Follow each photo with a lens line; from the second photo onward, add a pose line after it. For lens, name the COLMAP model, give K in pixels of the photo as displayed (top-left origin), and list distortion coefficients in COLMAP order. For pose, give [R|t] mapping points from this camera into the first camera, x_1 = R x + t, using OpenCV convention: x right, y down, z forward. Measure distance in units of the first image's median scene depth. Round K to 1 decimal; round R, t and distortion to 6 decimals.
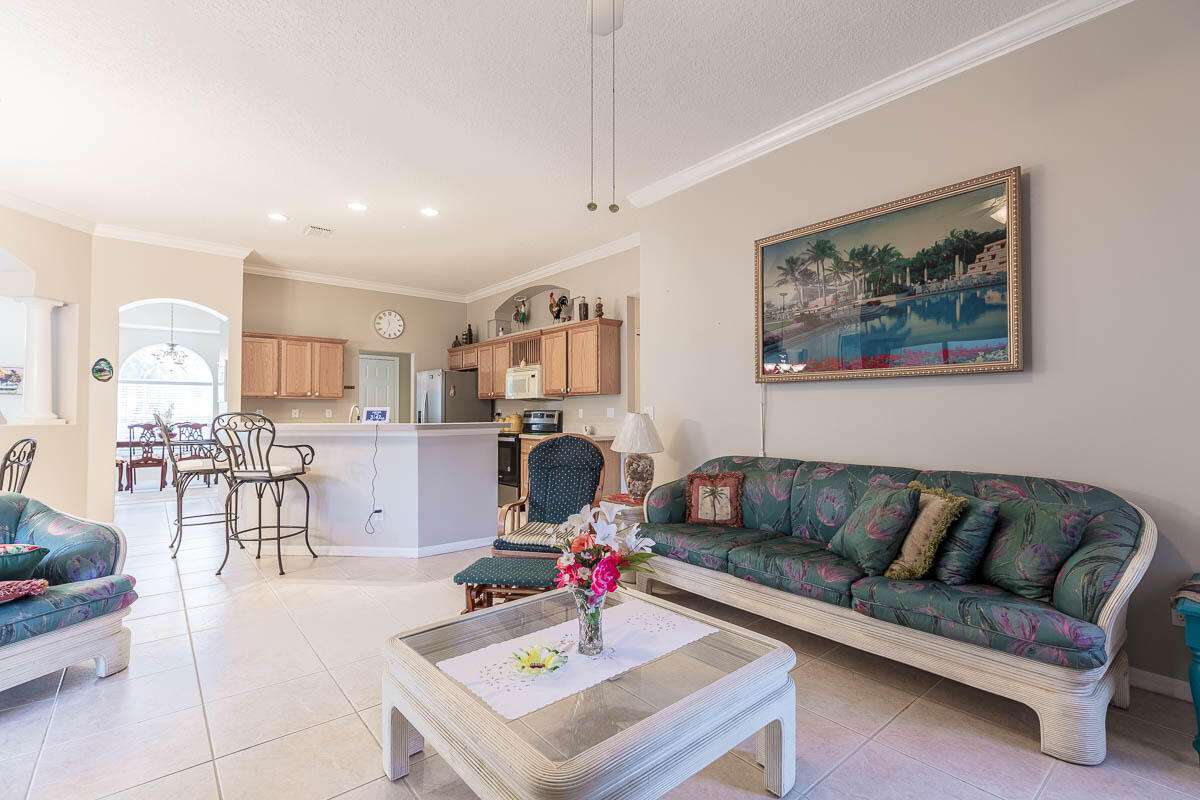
lens RADIAL K [[536.2, 0, 600.6], [0, 536.2, 396.6], [0, 0, 1]] dist [0.009950, 0.000178]
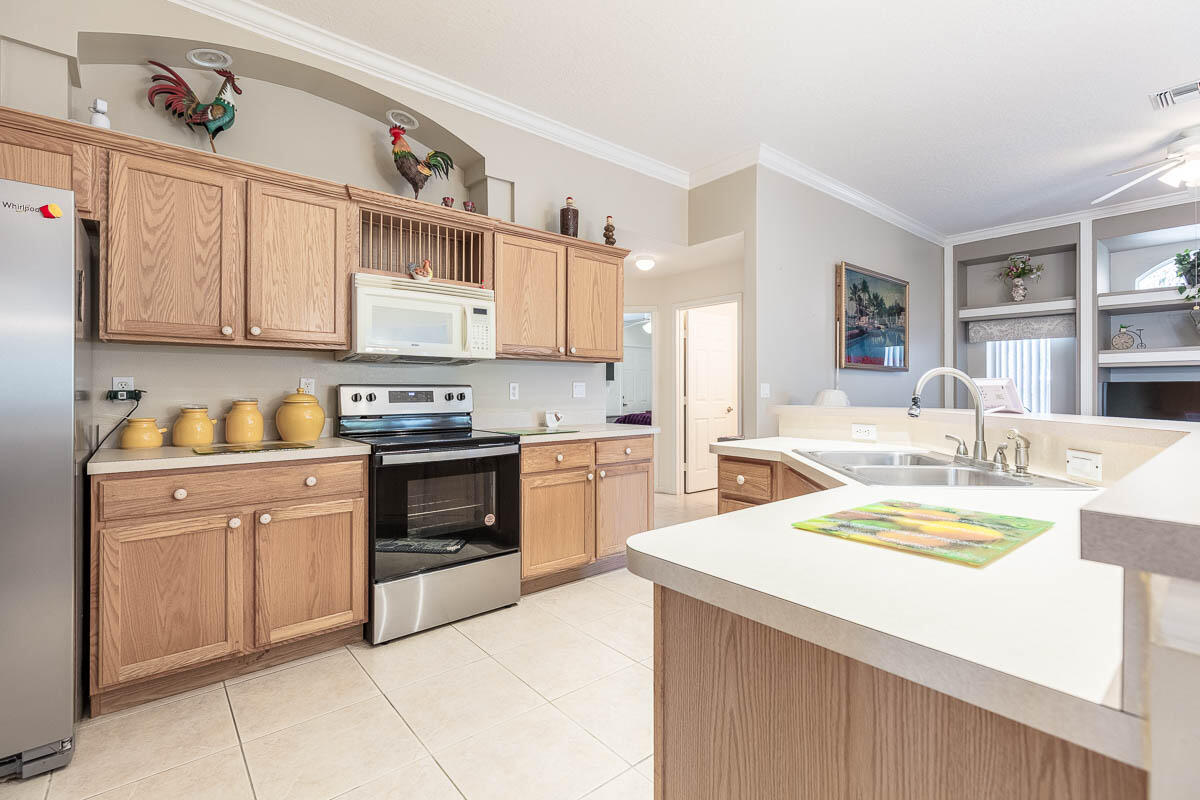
lens RADIAL K [[552.5, 0, 599.5], [0, 552.5, 386.2], [0, 0, 1]] dist [0.002194, -0.000254]
pose [[-0.002206, 0.009516, 0.999952, -1.195967], [-0.028975, 0.999534, -0.009576, 0.056481], [-0.999578, -0.028995, -0.001929, 1.770205]]
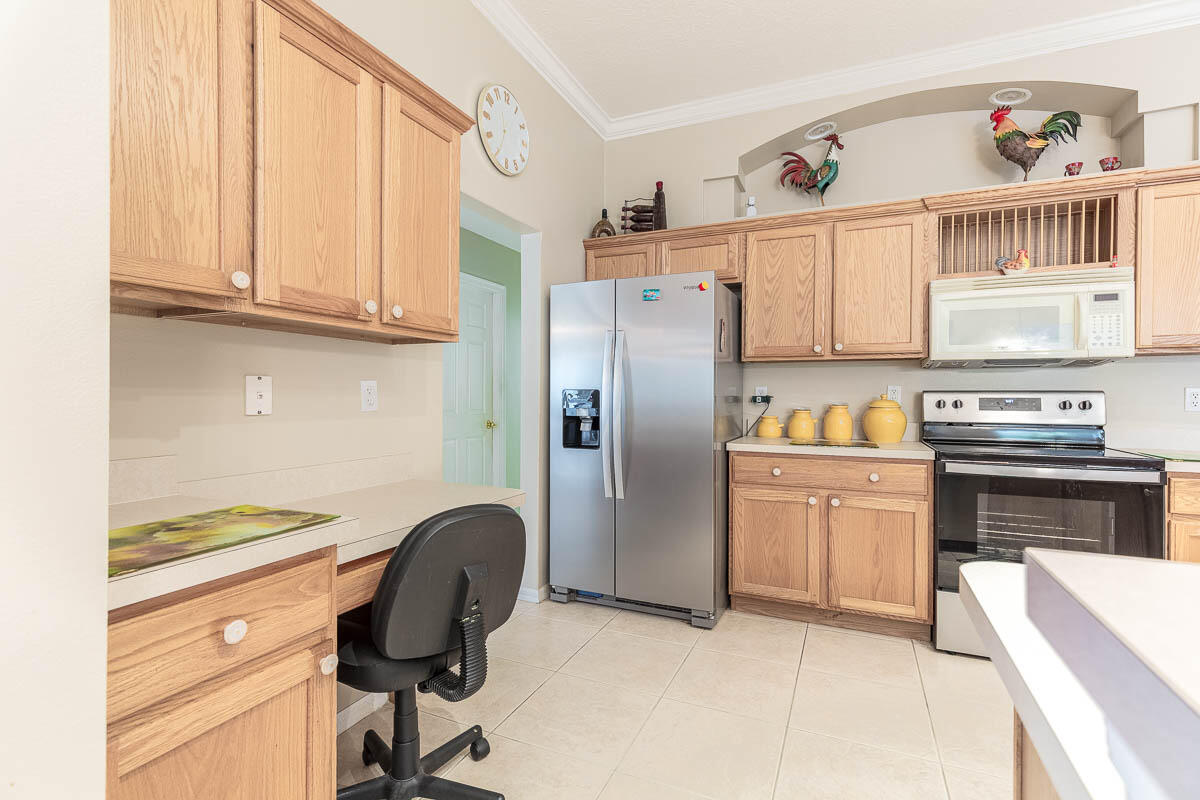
lens RADIAL K [[543.2, 0, 603.4], [0, 543.2, 396.5], [0, 0, 1]] dist [-0.000585, -0.000085]
pose [[0.898503, 0.004723, 0.438942, -1.180140], [-0.019059, 0.999419, 0.028261, 0.050927], [-0.438553, -0.033758, 0.898071, 1.610635]]
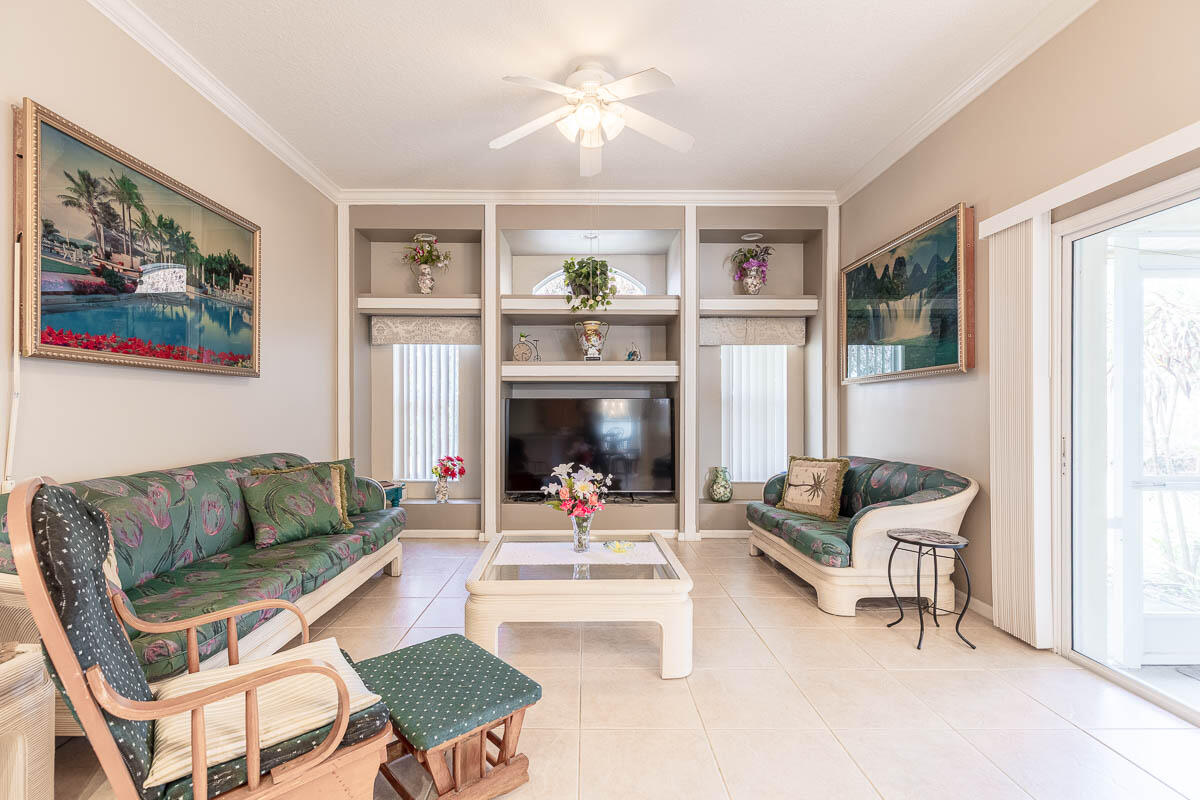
lens RADIAL K [[548.1, 0, 598.0], [0, 548.1, 415.3], [0, 0, 1]] dist [0.001458, -0.000050]
pose [[-0.781902, -0.008168, 0.623348, -0.585915], [-0.015715, 0.999855, -0.006610, 0.033981], [-0.623204, -0.014964, -0.781916, 1.193111]]
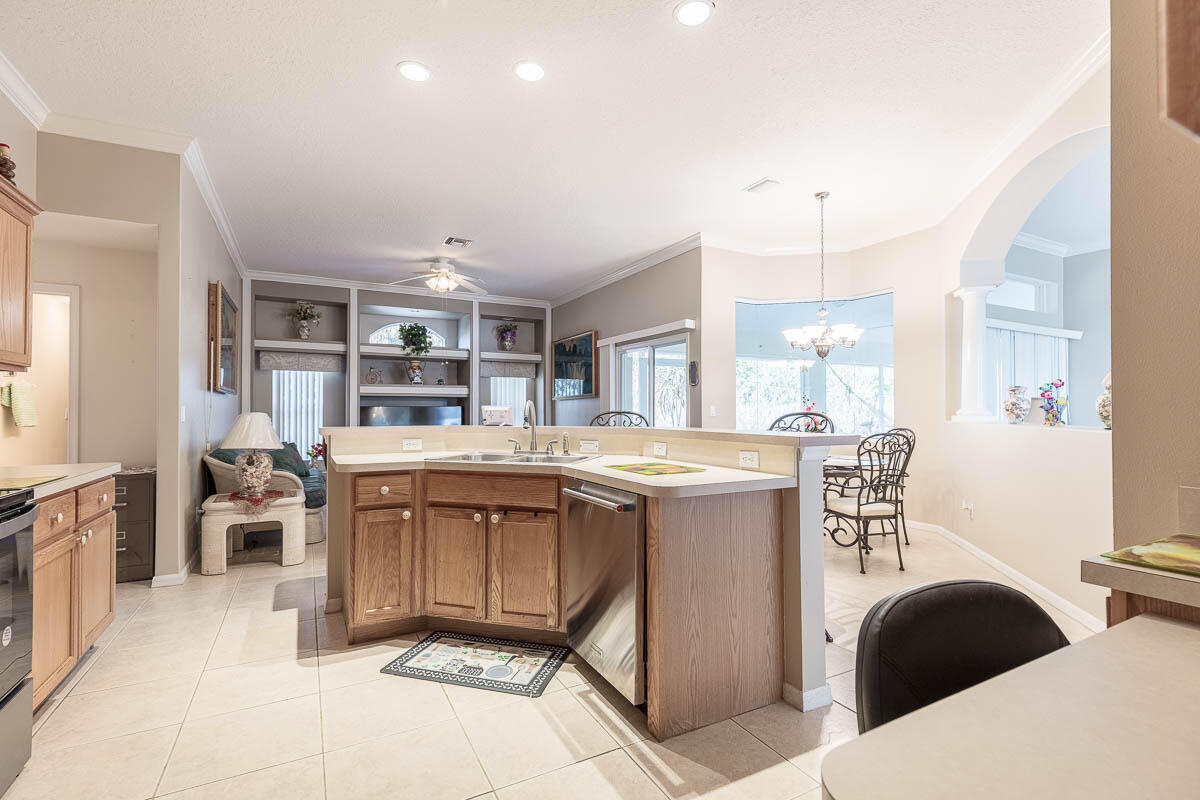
lens RADIAL K [[543.3, 0, 601.7], [0, 543.3, 404.7], [0, 0, 1]] dist [0.017960, -0.000222]
pose [[-0.981165, 0.007082, 0.193044, -0.962611], [-0.000628, 0.999205, -0.039850, 0.068623], [-0.193173, -0.039221, -0.980380, 2.332540]]
